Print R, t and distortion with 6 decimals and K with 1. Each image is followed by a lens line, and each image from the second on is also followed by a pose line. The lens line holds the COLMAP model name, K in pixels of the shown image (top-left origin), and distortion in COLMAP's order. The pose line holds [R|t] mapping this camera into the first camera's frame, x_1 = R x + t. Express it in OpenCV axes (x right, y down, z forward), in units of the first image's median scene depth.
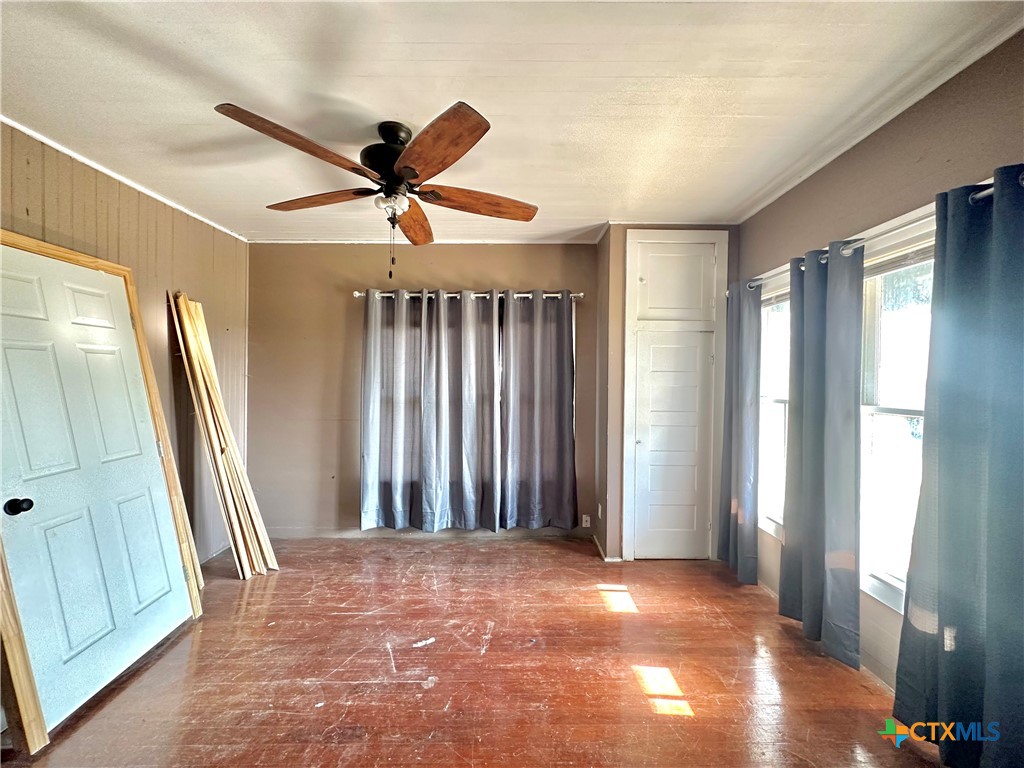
lens RADIAL K [[407.3, 0, 512.0], [0, 407.3, 383.1], [0, 0, 1]] dist [-0.003413, 0.001073]
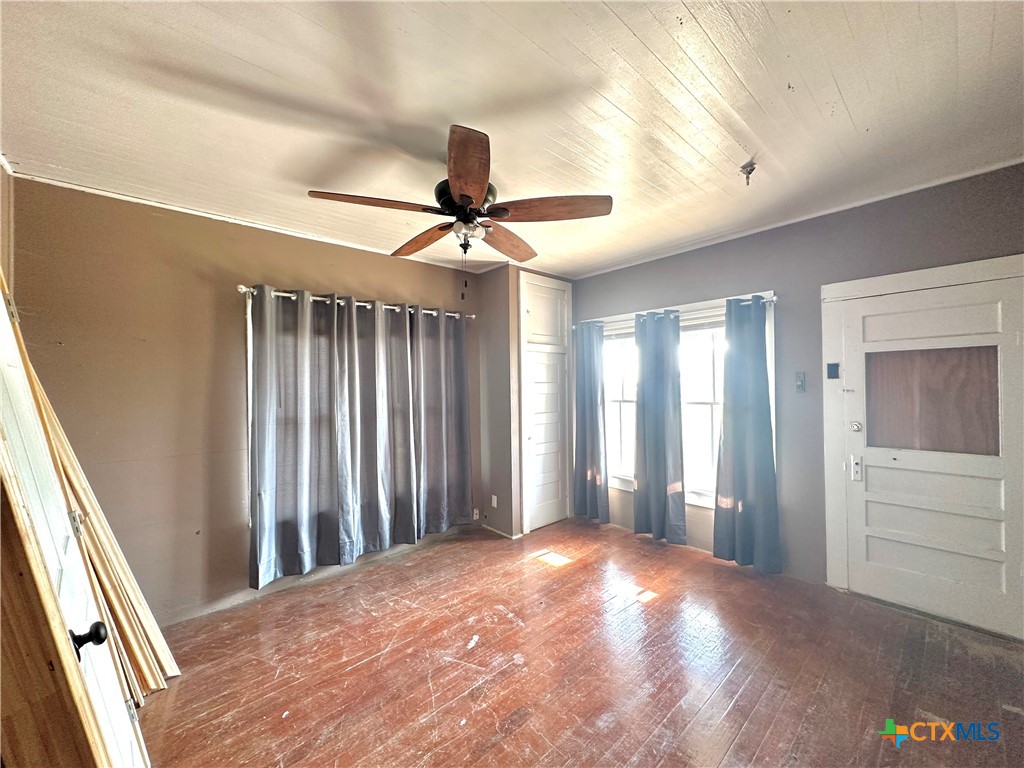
lens RADIAL K [[407.3, 0, 513.1], [0, 407.3, 383.2], [0, 0, 1]] dist [-0.003413, 0.001073]
pose [[0.743300, -0.014354, 0.668804, -0.578409], [0.026886, 0.999603, -0.008426, -0.018177], [-0.668418, 0.024244, 0.743391, 0.084100]]
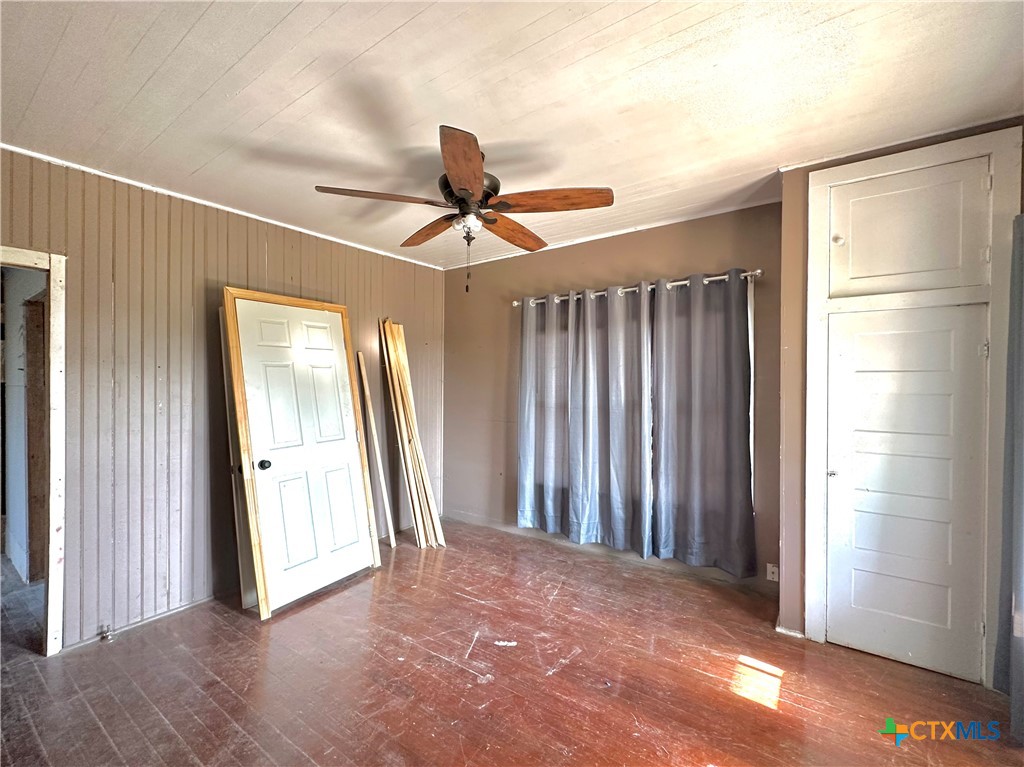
lens RADIAL K [[434.6, 0, 511.9], [0, 434.6, 382.3], [0, 0, 1]] dist [-0.001445, -0.000367]
pose [[0.815211, -0.004263, -0.579149, 0.295787], [-0.000241, 0.999970, -0.007700, -0.005221], [0.579164, 0.006416, 0.815186, 0.081099]]
